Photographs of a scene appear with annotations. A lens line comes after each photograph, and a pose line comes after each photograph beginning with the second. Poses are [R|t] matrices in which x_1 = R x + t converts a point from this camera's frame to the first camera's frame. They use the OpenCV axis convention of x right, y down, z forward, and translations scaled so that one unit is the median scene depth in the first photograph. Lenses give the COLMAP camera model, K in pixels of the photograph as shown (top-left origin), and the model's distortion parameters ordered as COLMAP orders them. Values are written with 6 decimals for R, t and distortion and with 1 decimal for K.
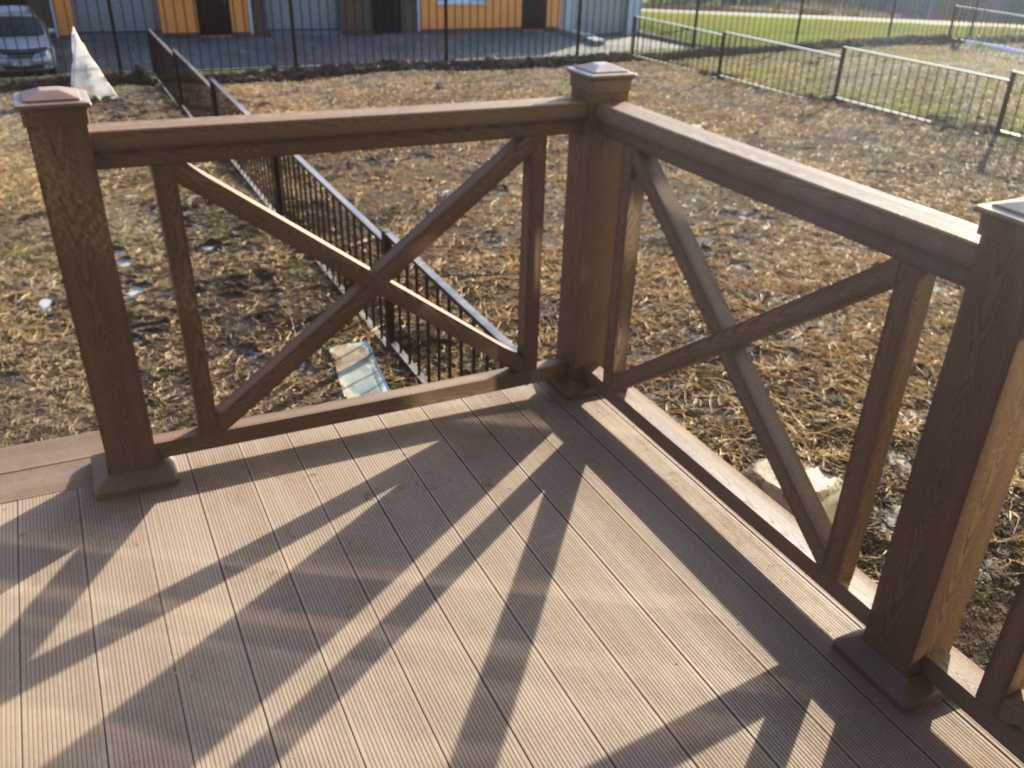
lens RADIAL K [[871.7, 0, 486.6], [0, 871.7, 380.0], [0, 0, 1]] dist [0.101206, -0.111130]
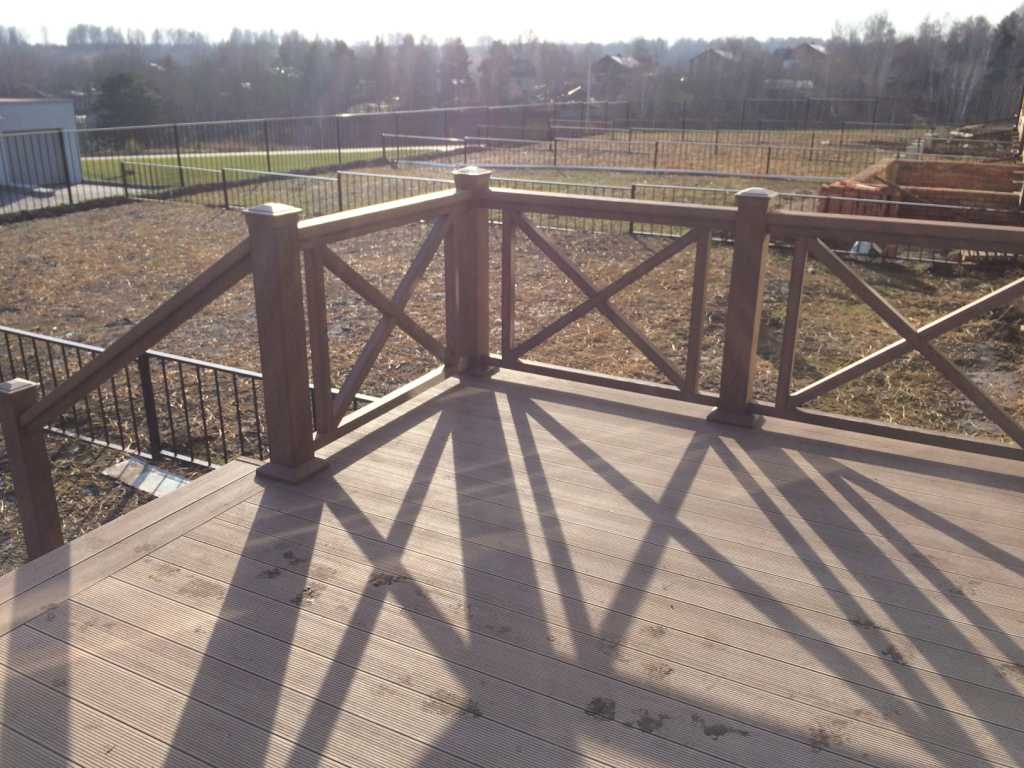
lens RADIAL K [[880.1, 0, 502.3], [0, 880.1, 386.4], [0, 0, 1]] dist [0.109907, -0.165253]
pose [[0.806200, -0.226884, 0.546411, -0.348351], [0.298540, 0.953353, -0.044623, 0.055771], [-0.510798, 0.199101, 0.836328, -0.154831]]
